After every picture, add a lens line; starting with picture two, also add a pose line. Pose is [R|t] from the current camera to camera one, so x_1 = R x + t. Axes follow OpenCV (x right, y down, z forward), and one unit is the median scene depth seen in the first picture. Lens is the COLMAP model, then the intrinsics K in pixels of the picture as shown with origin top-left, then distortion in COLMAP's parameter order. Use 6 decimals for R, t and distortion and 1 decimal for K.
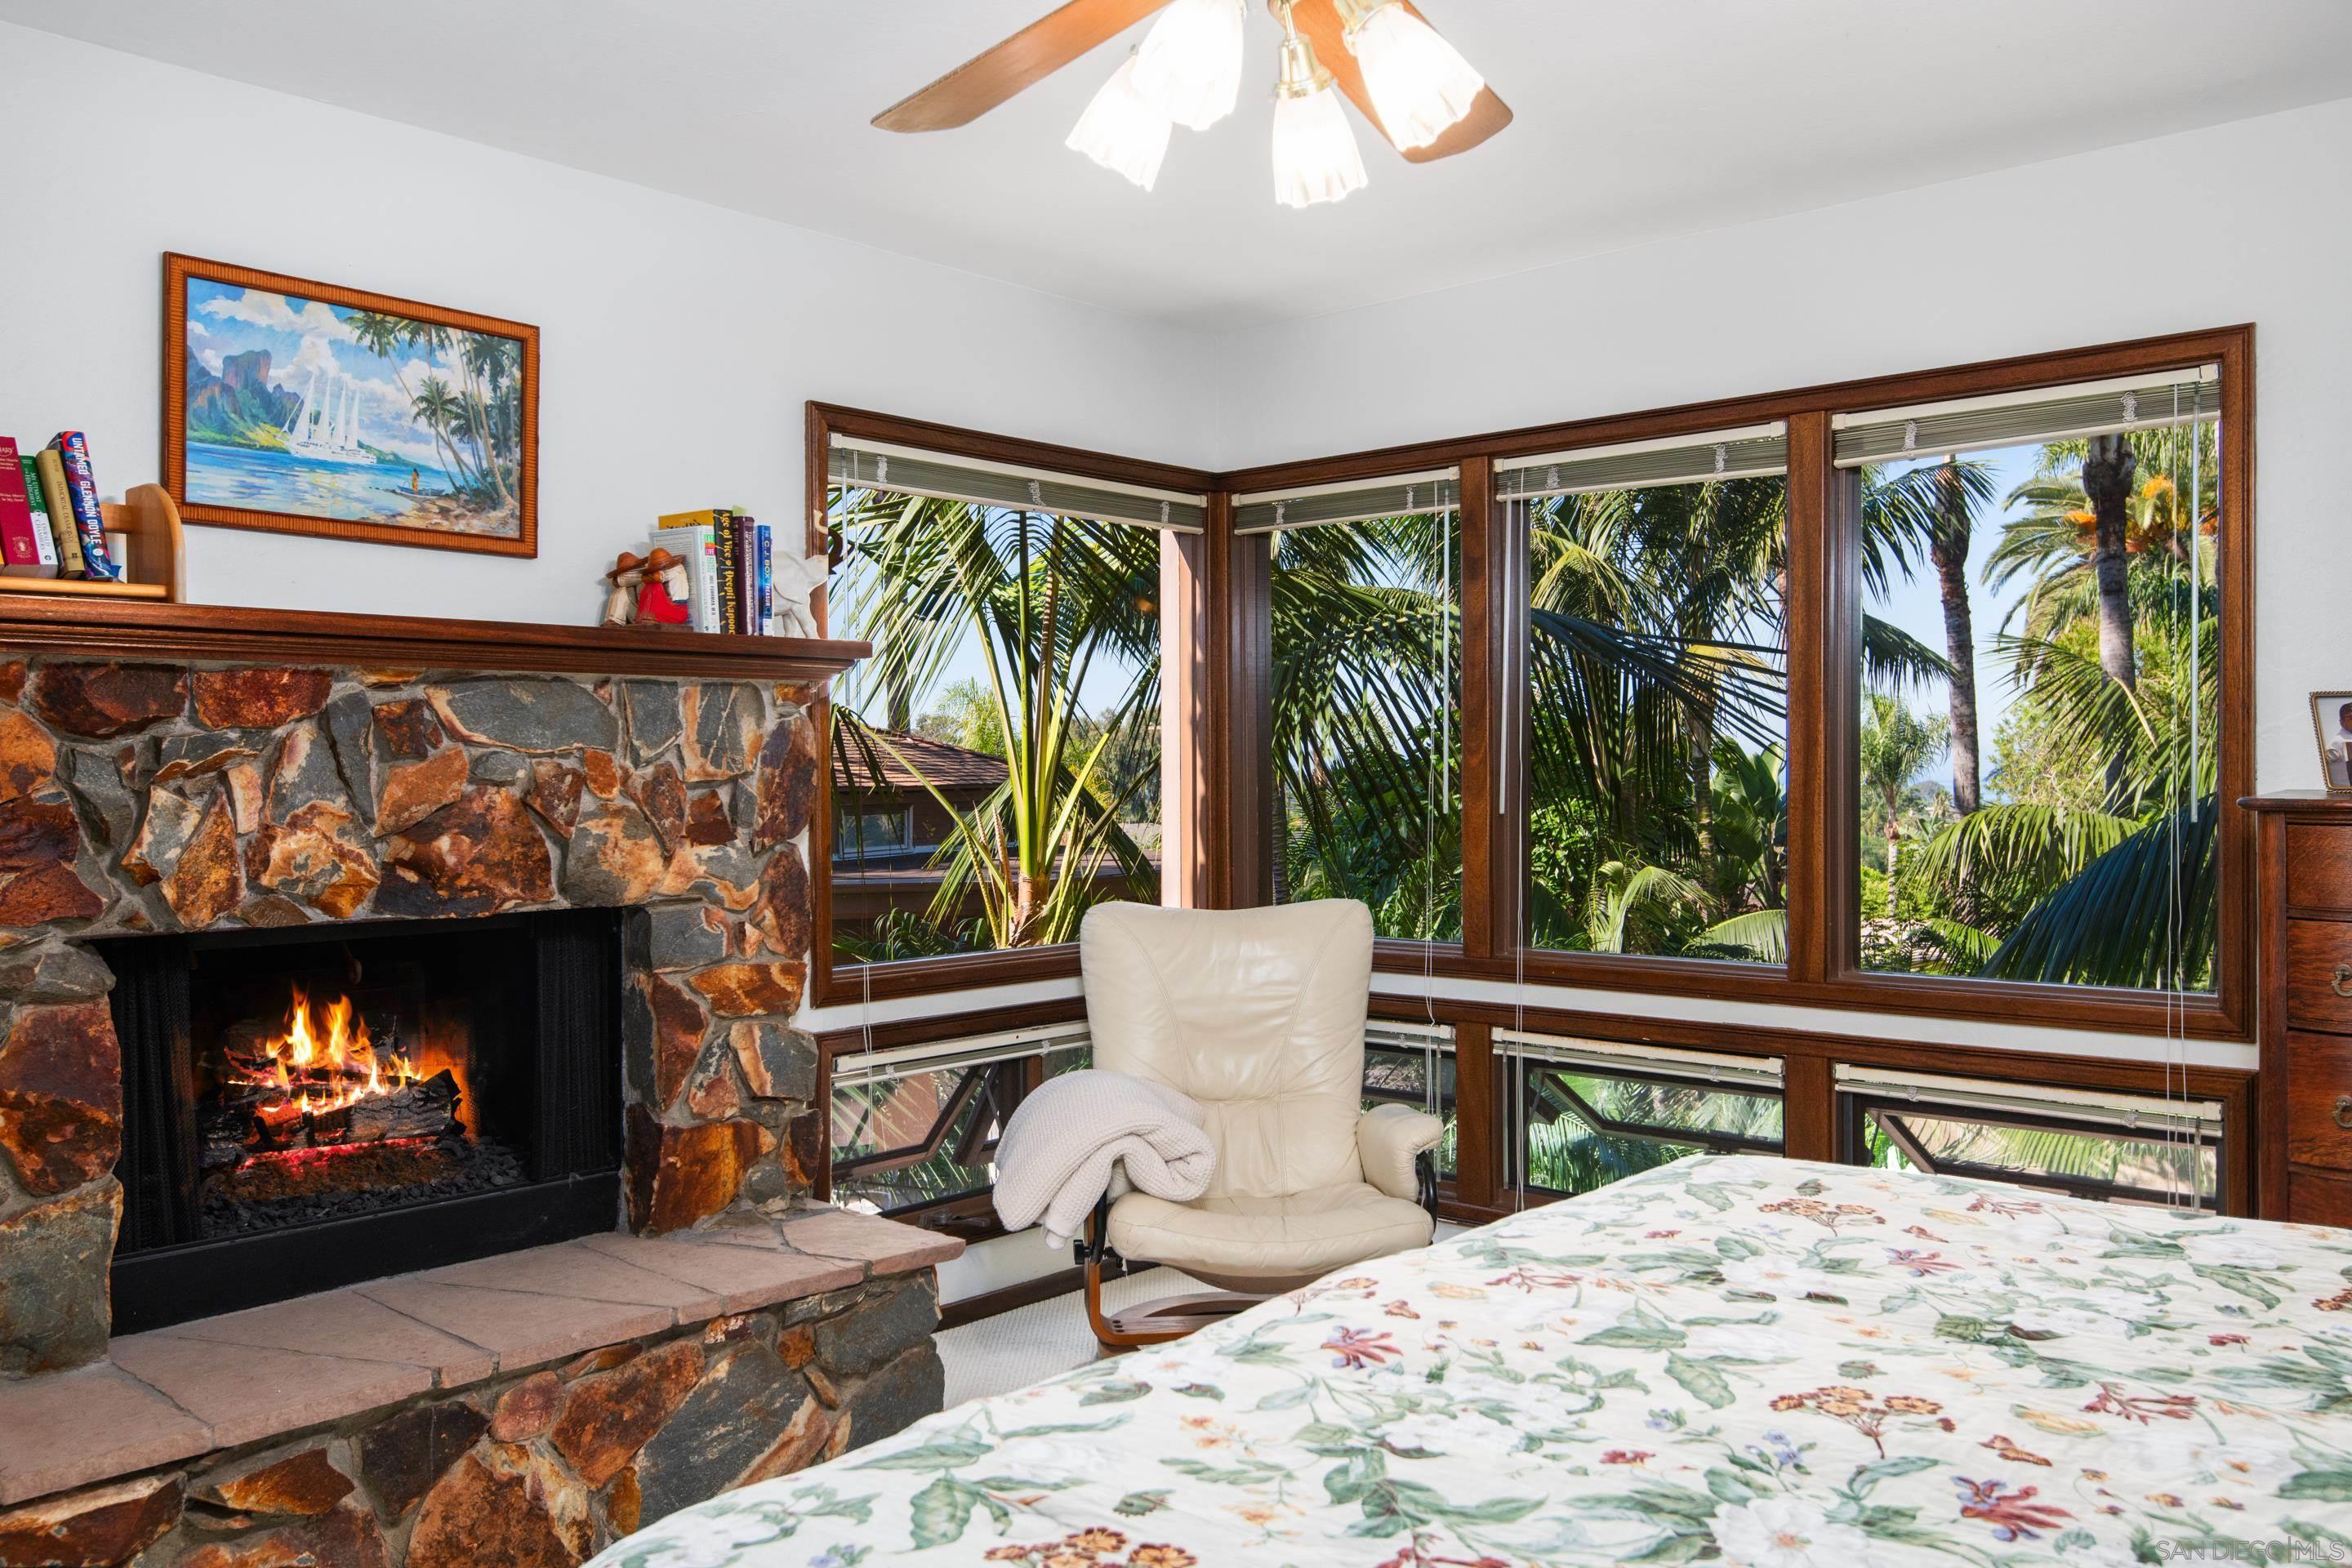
lens RADIAL K [[1923.0, 0, 1173.7], [0, 1923.0, 778.7], [0, 0, 1]] dist [0.039442, 0.001708]
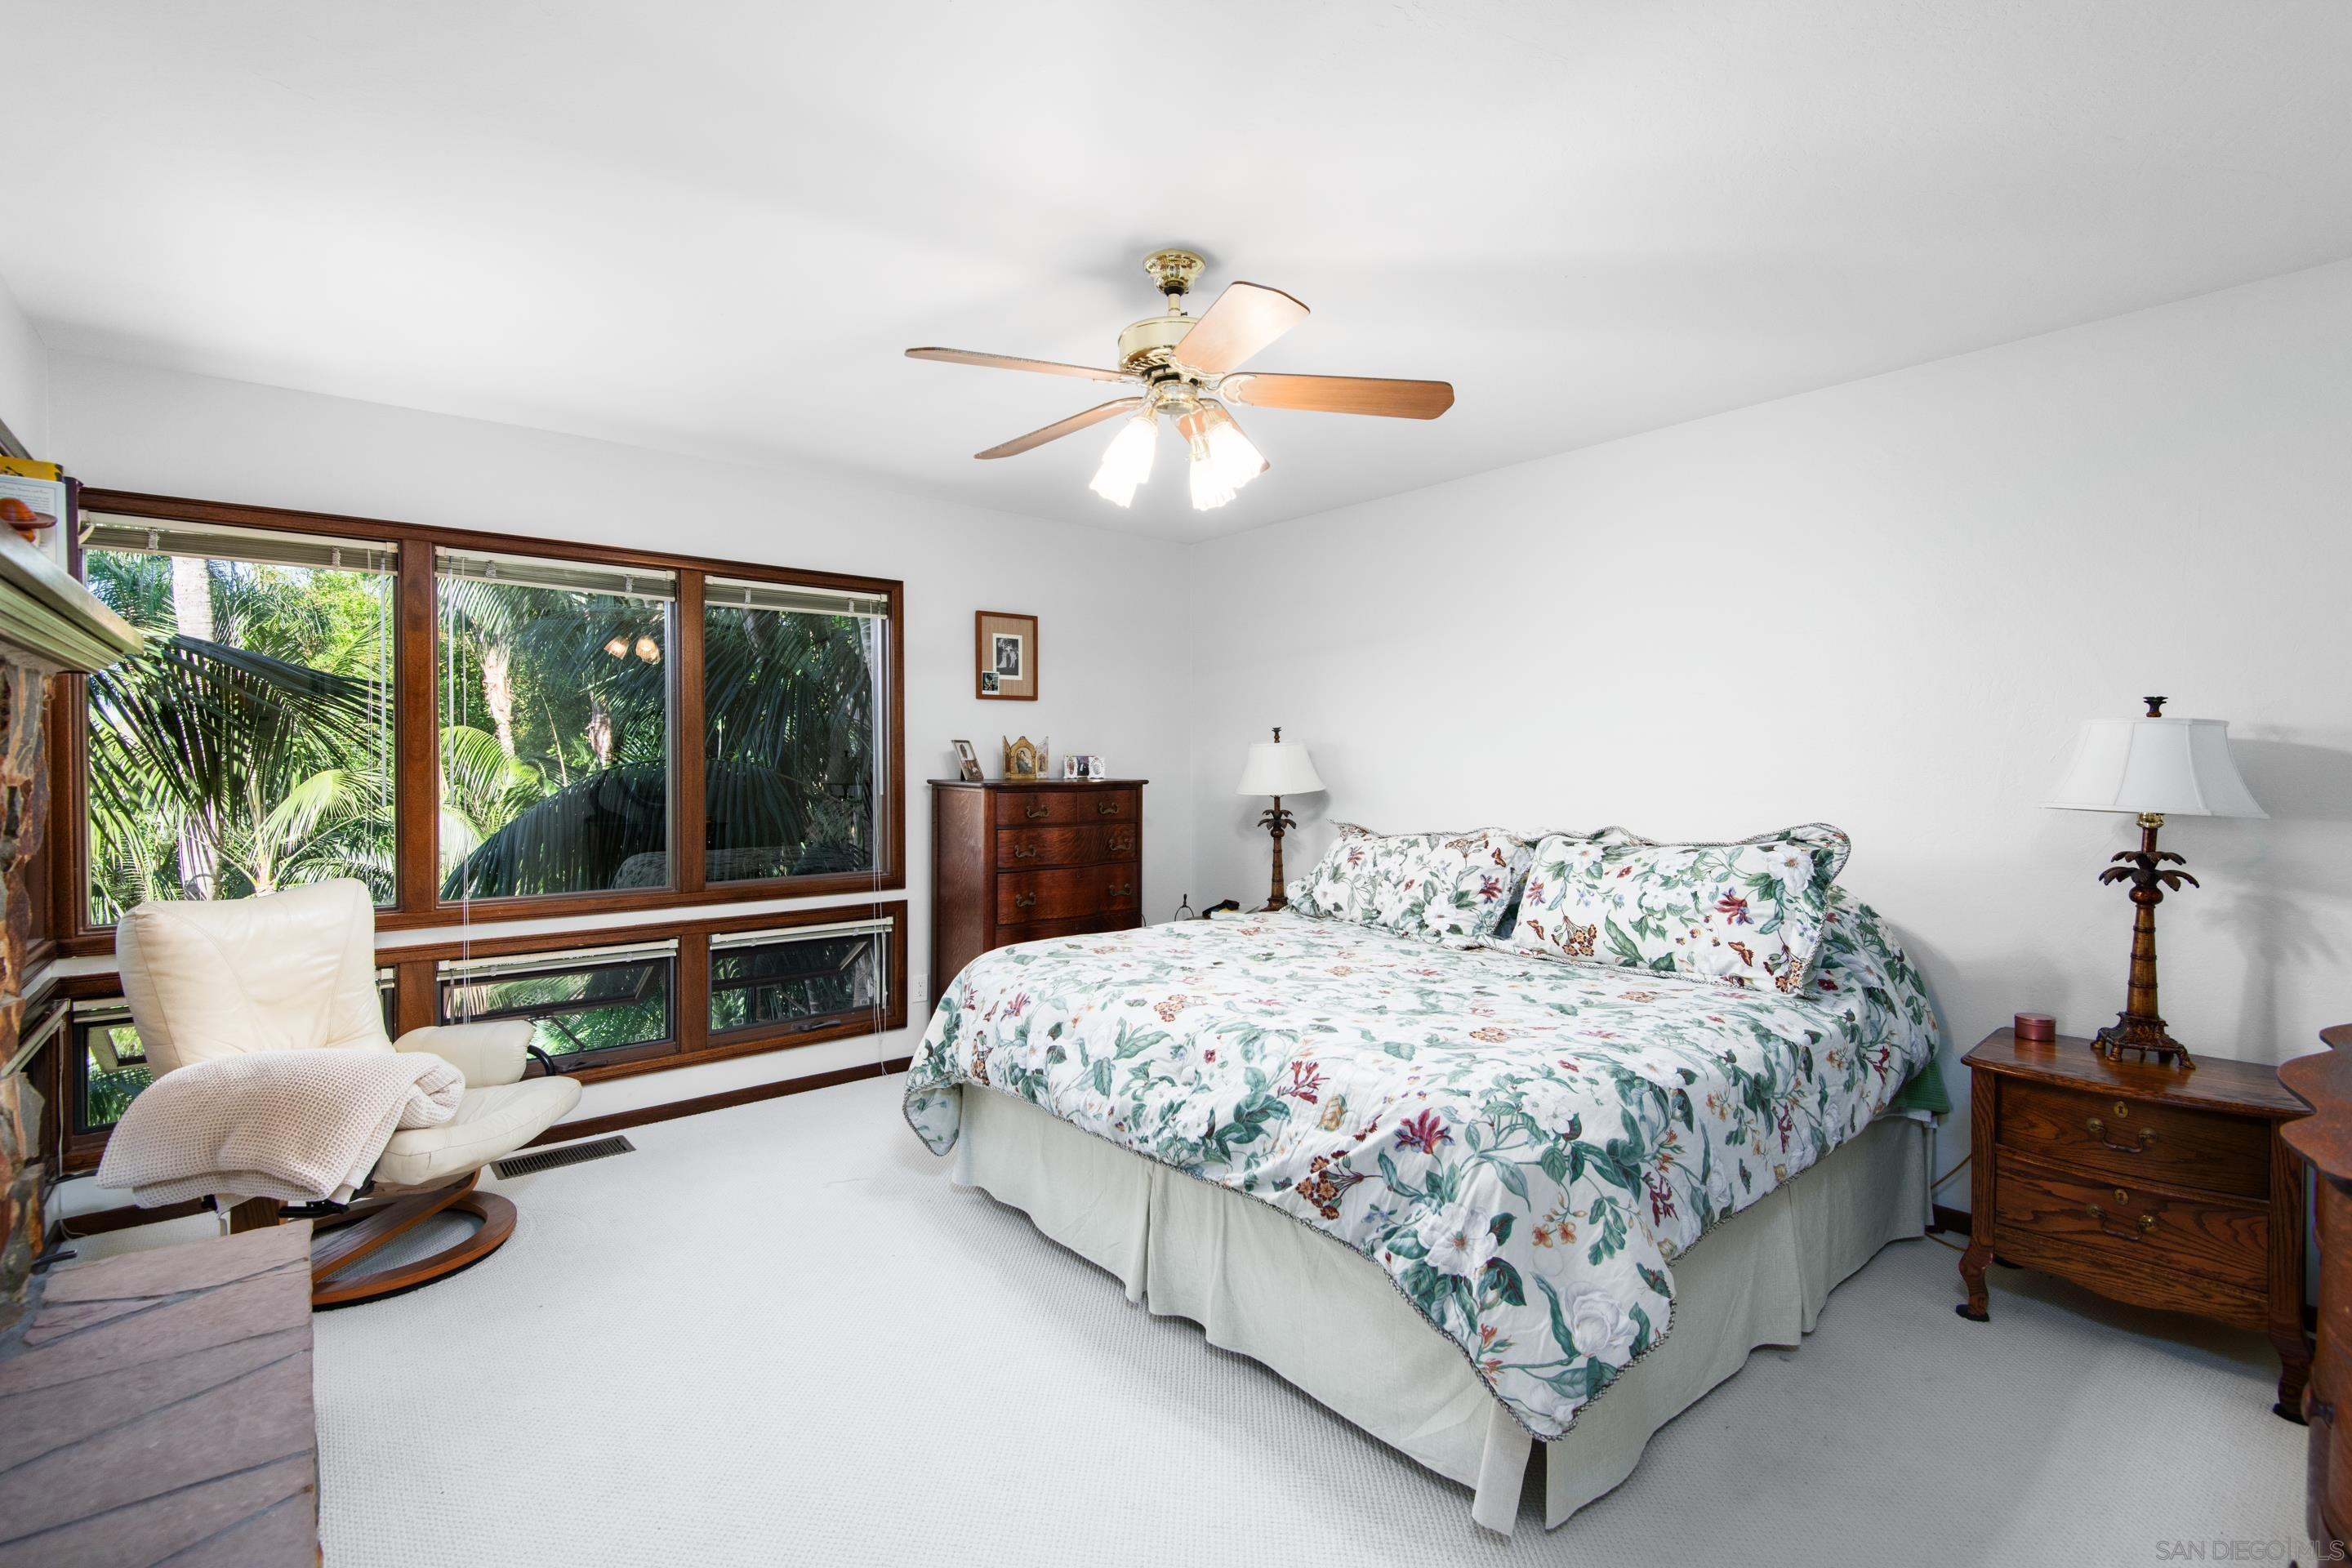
lens RADIAL K [[1076.2, 0, 1173.2], [0, 1076.2, 775.3], [0, 0, 1]] dist [-0.000426, -0.000058]
pose [[0.146824, -0.003064, 0.989158, -0.590400], [0.010489, 0.999944, 0.001541, 0.001216], [-0.989107, 0.010149, 0.146848, 0.425409]]
